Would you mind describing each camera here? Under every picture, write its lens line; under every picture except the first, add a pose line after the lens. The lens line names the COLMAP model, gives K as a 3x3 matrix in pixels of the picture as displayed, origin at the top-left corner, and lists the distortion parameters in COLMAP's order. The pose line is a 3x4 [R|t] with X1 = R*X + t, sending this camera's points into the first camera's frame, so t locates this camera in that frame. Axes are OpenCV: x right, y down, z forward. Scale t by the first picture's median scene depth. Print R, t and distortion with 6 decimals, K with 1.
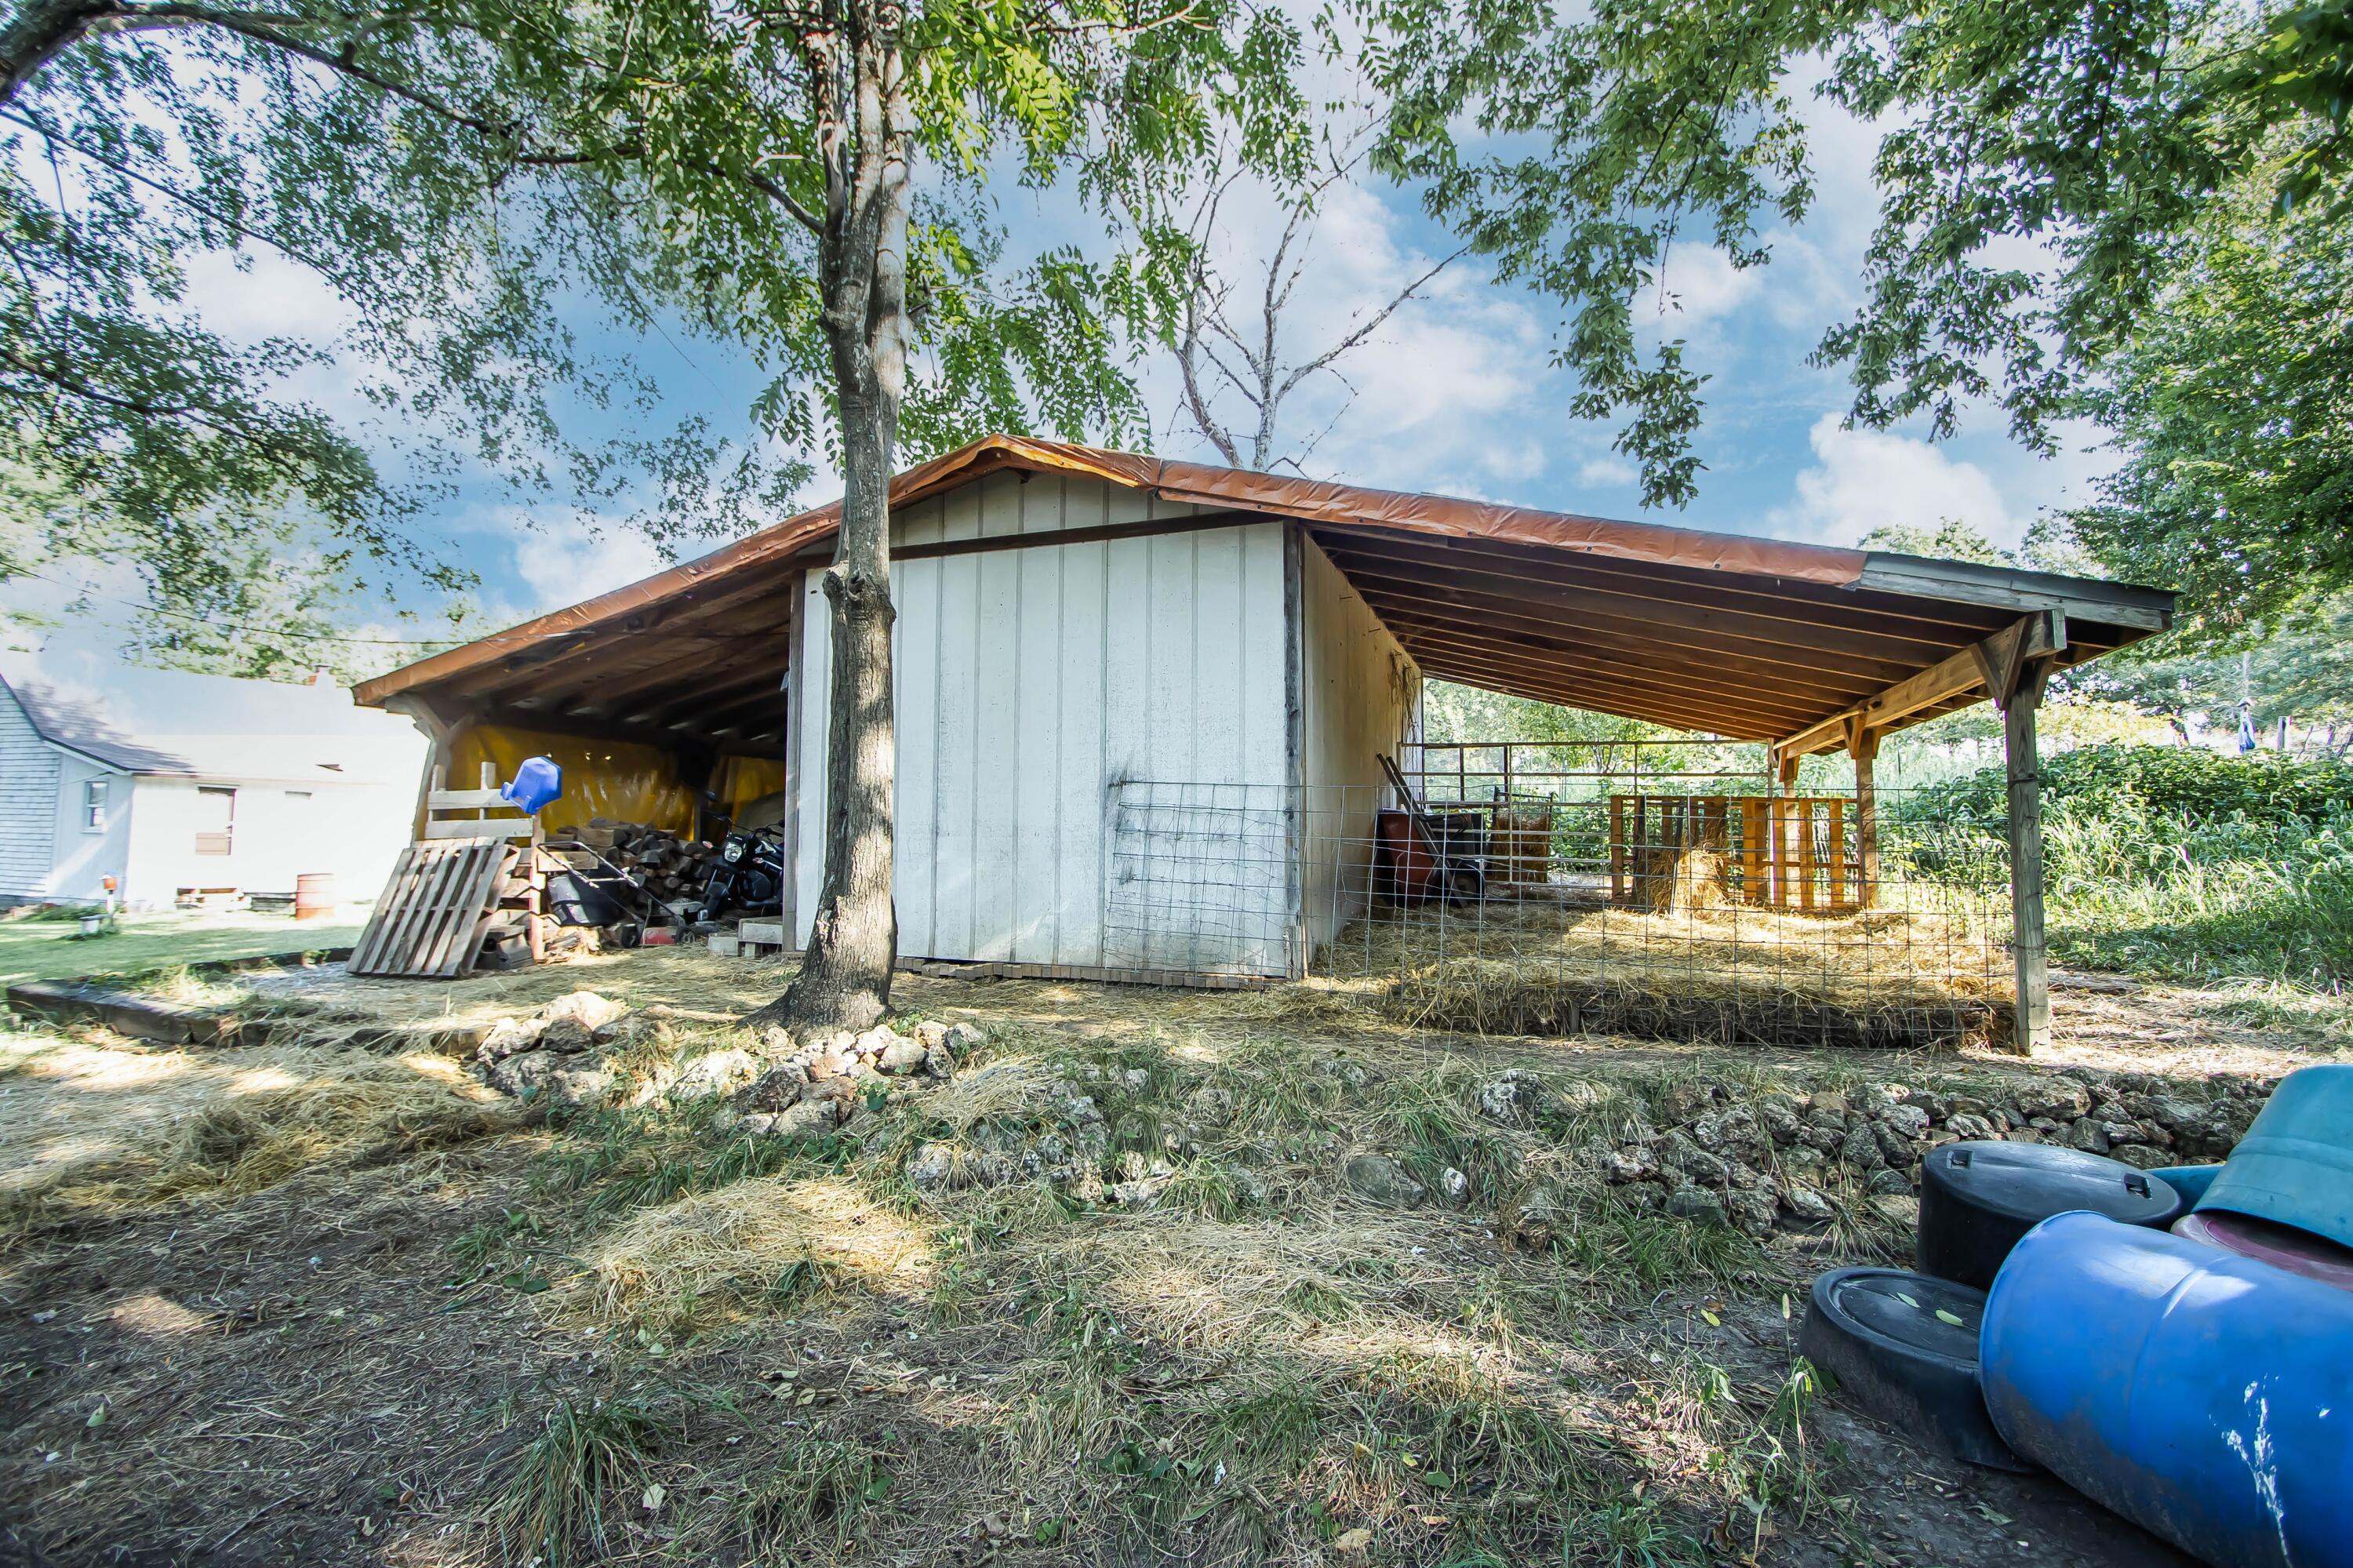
lens RADIAL K [[1098.4, 0, 1166.8], [0, 1098.4, 775.3], [0, 0, 1]] dist [-0.016010, 0.004837]
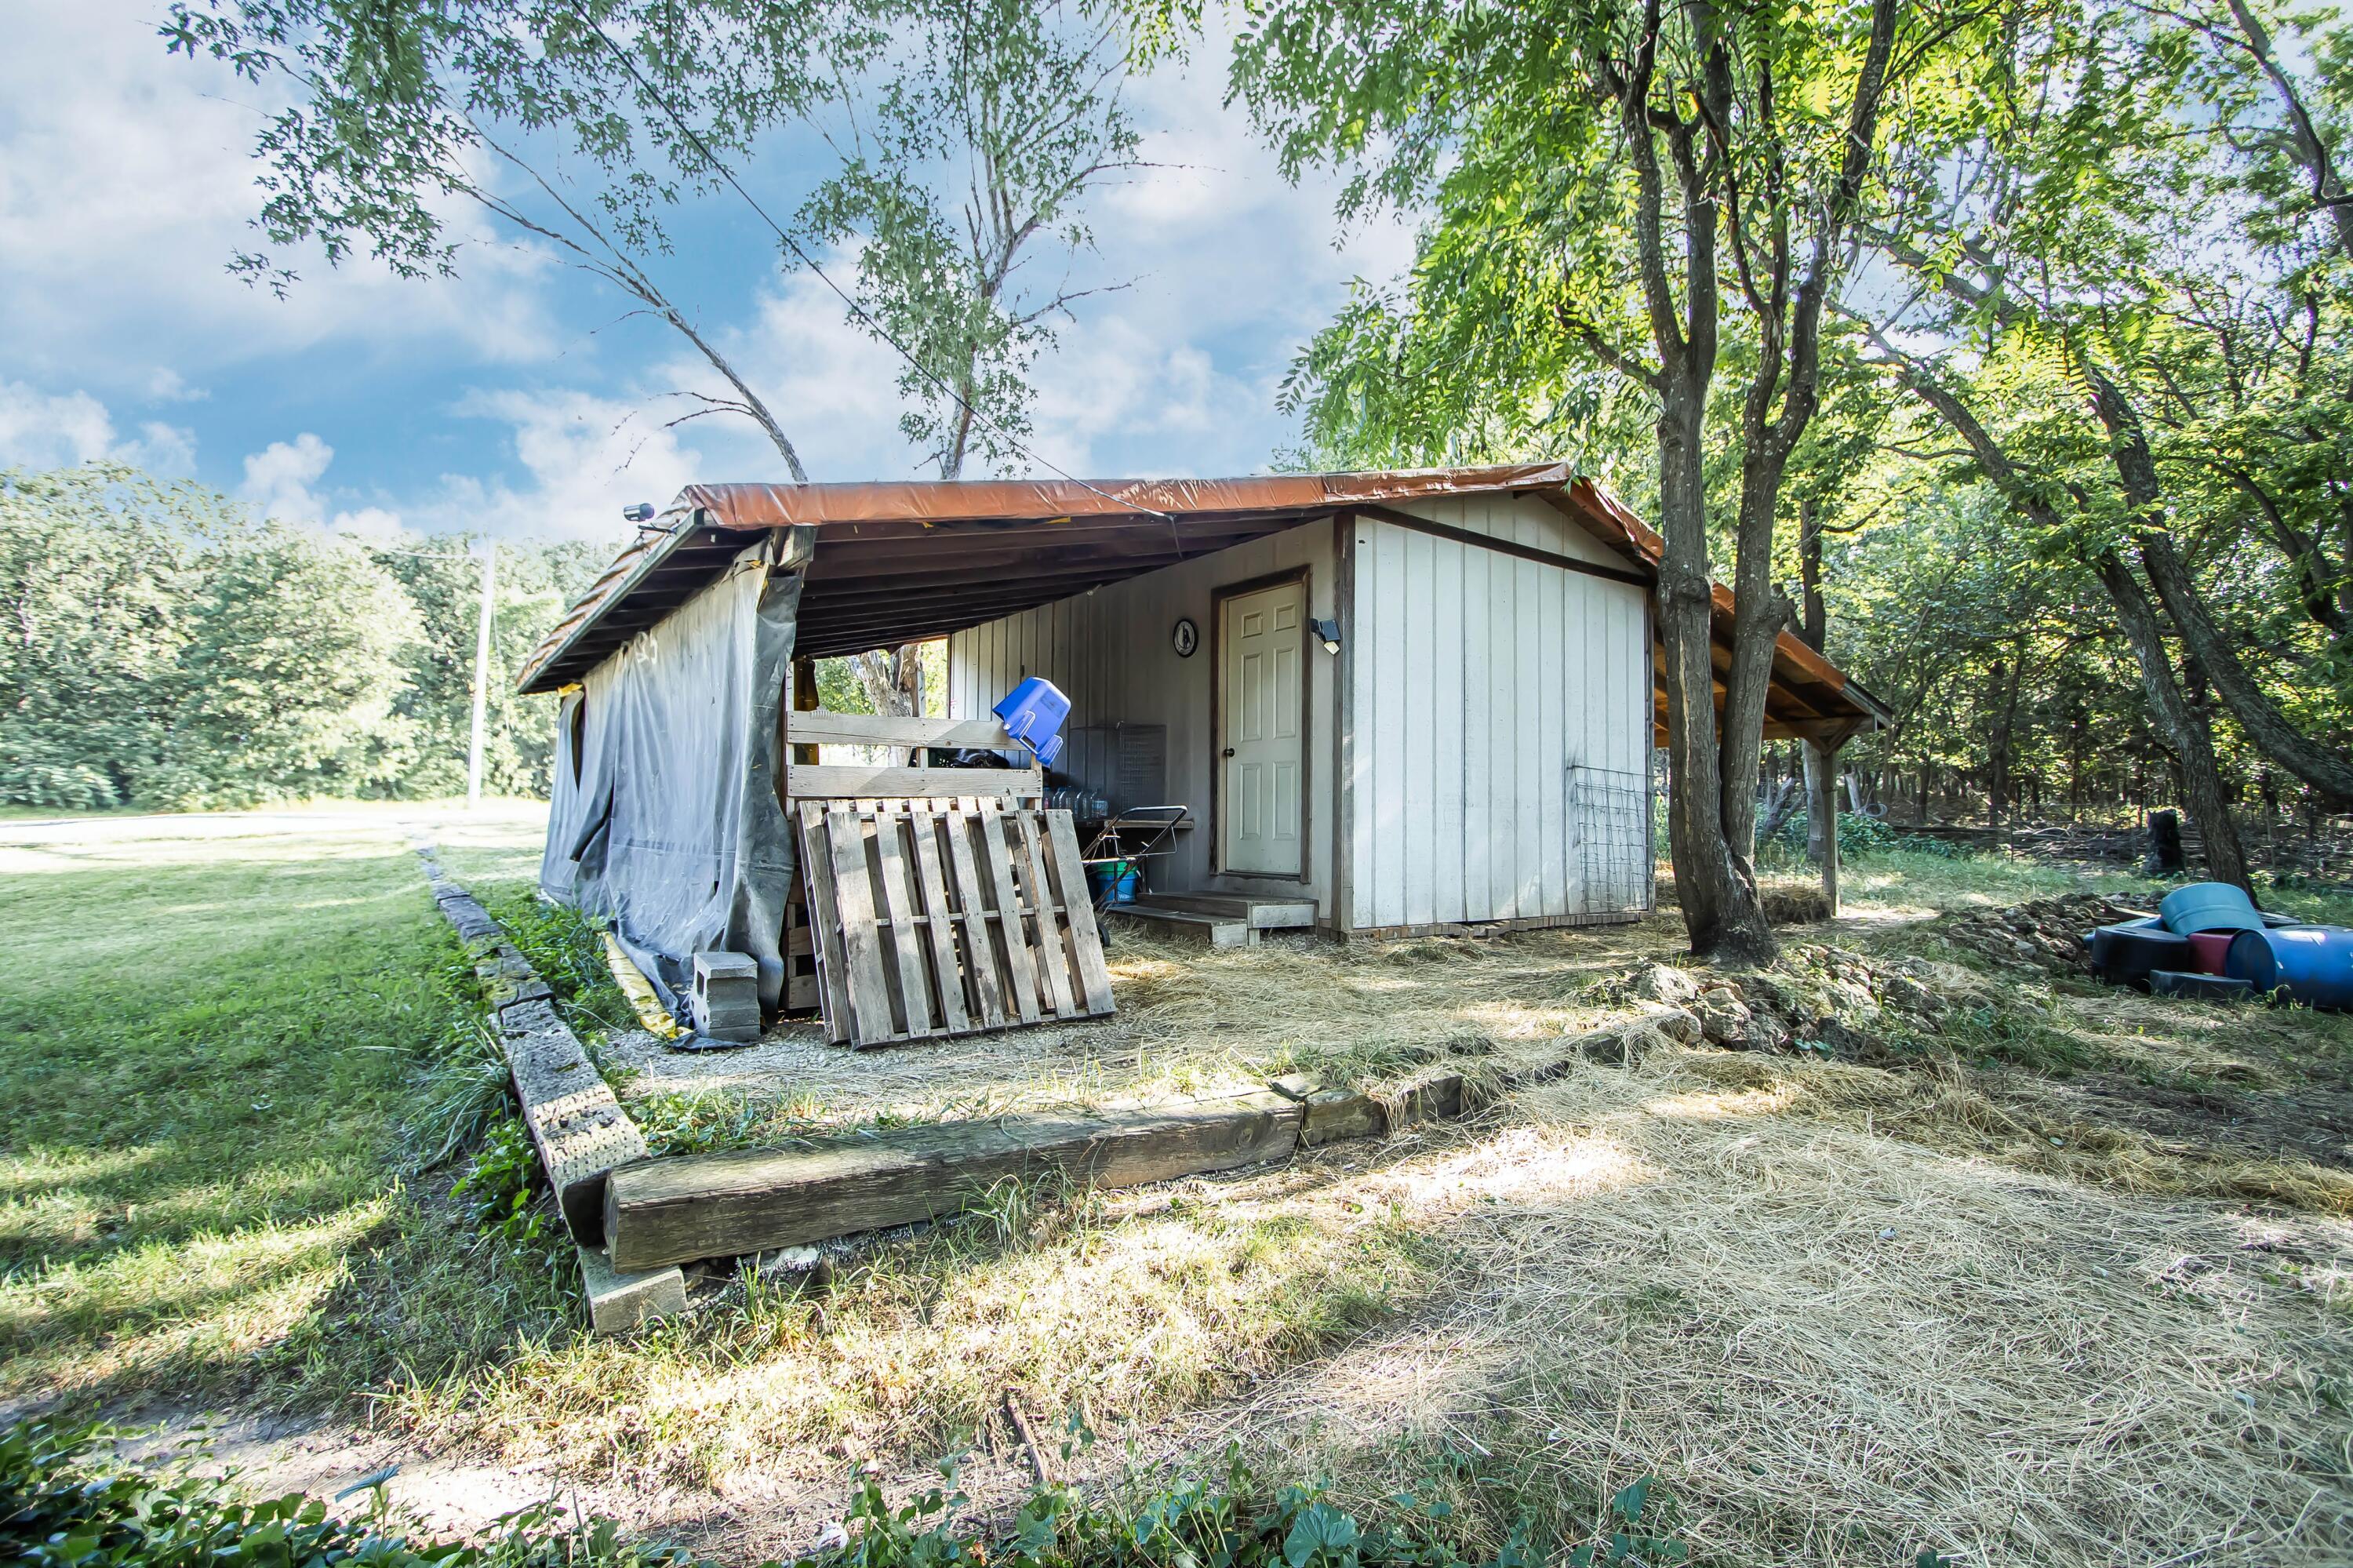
lens RADIAL K [[1098.4, 0, 1166.8], [0, 1098.4, 775.3], [0, 0, 1]] dist [-0.016010, 0.004837]
pose [[0.579498, 0.026089, 0.814556, -1.228702], [-0.068372, 0.997520, 0.016693, 0.025502], [-0.812100, -0.065366, 0.579845, 0.608467]]
